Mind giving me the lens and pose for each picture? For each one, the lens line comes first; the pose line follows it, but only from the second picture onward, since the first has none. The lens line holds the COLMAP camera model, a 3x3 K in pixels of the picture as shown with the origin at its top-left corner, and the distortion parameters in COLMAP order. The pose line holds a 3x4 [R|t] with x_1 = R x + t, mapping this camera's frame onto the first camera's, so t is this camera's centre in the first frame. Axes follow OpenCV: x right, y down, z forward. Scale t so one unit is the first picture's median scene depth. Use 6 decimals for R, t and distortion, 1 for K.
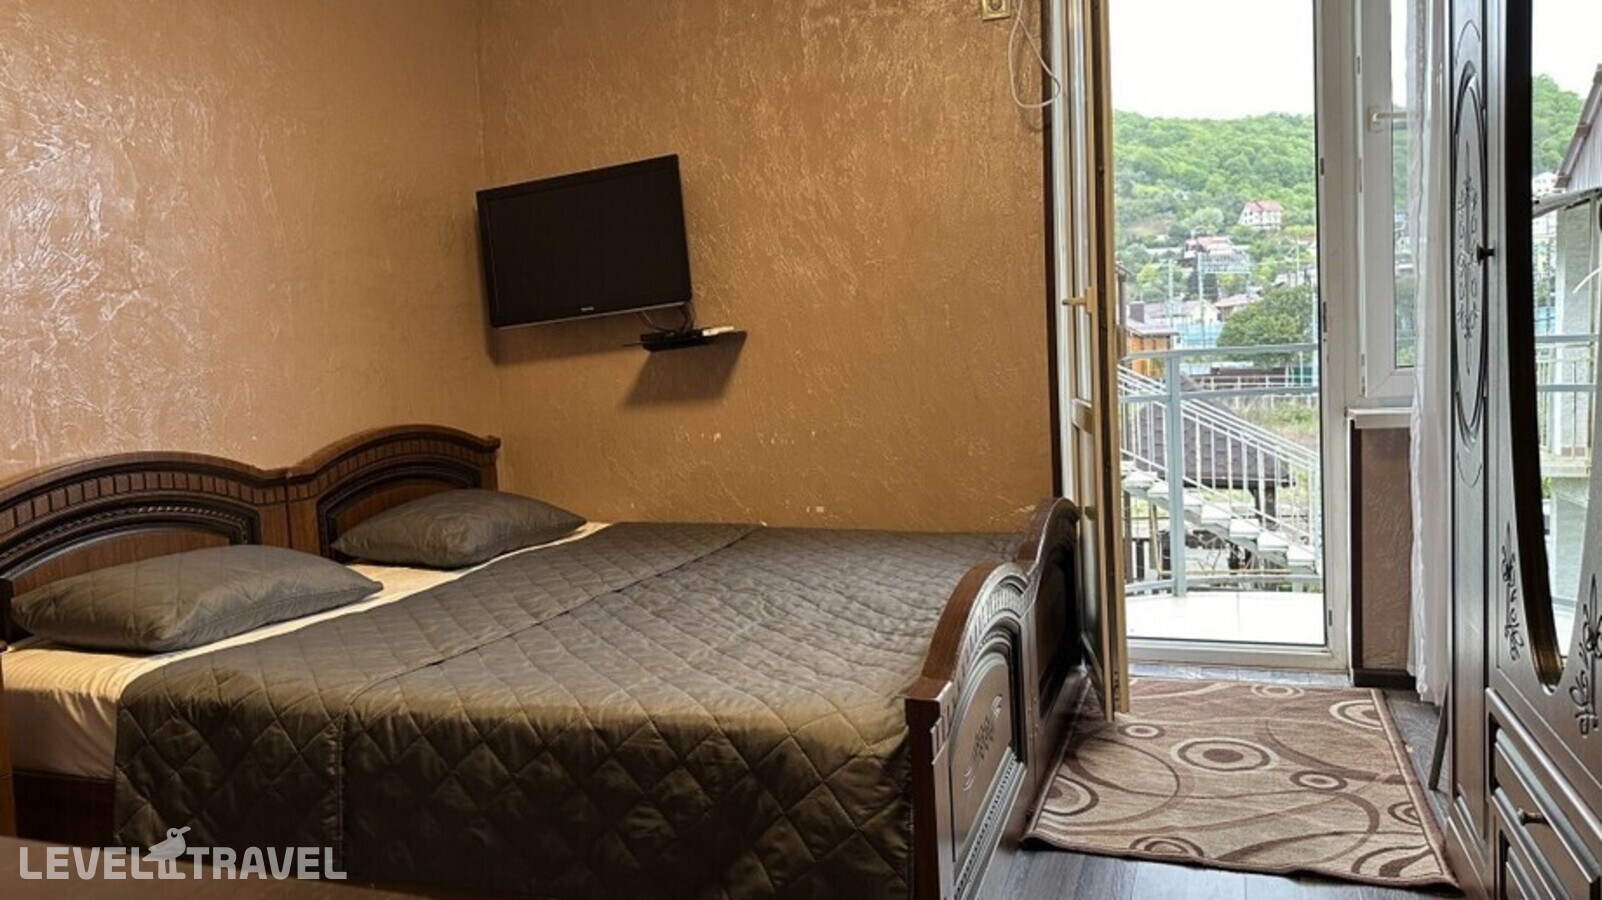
lens RADIAL K [[1135.5, 0, 799.6], [0, 1135.5, 428.2], [0, 0, 1]] dist [0.147098, -0.207543]
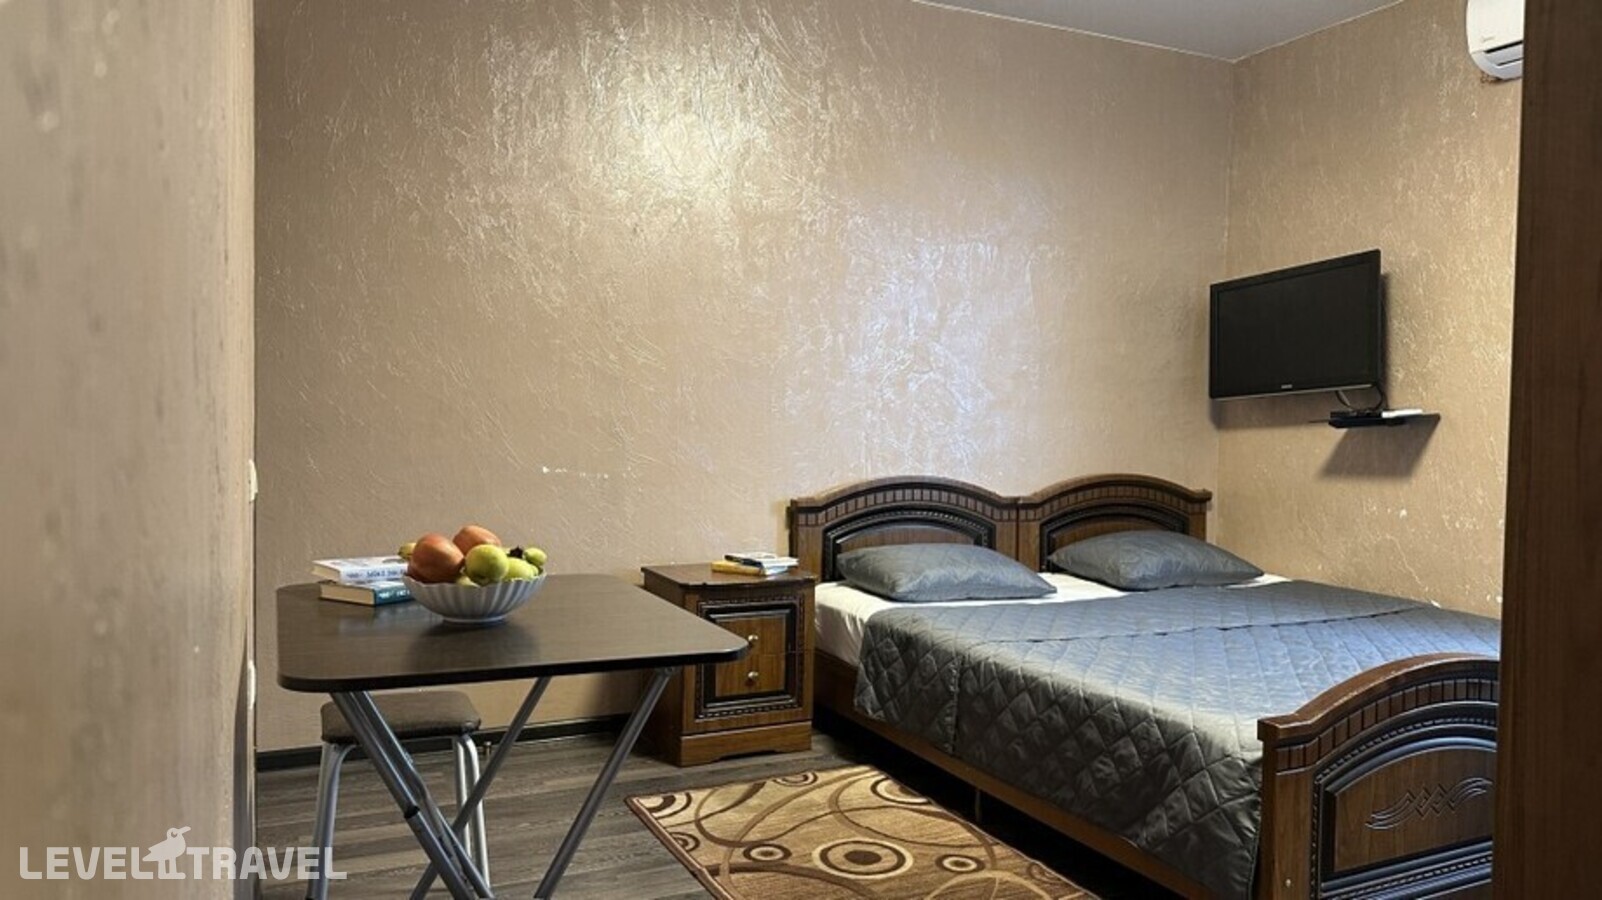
lens RADIAL K [[1135.5, 0, 799.6], [0, 1135.5, 428.2], [0, 0, 1]] dist [0.147098, -0.207543]
pose [[0.719050, 0.068956, -0.691529, 0.365786], [-0.090677, 0.995868, 0.005017, -0.035920], [0.689017, 0.059098, 0.722331, -0.217547]]
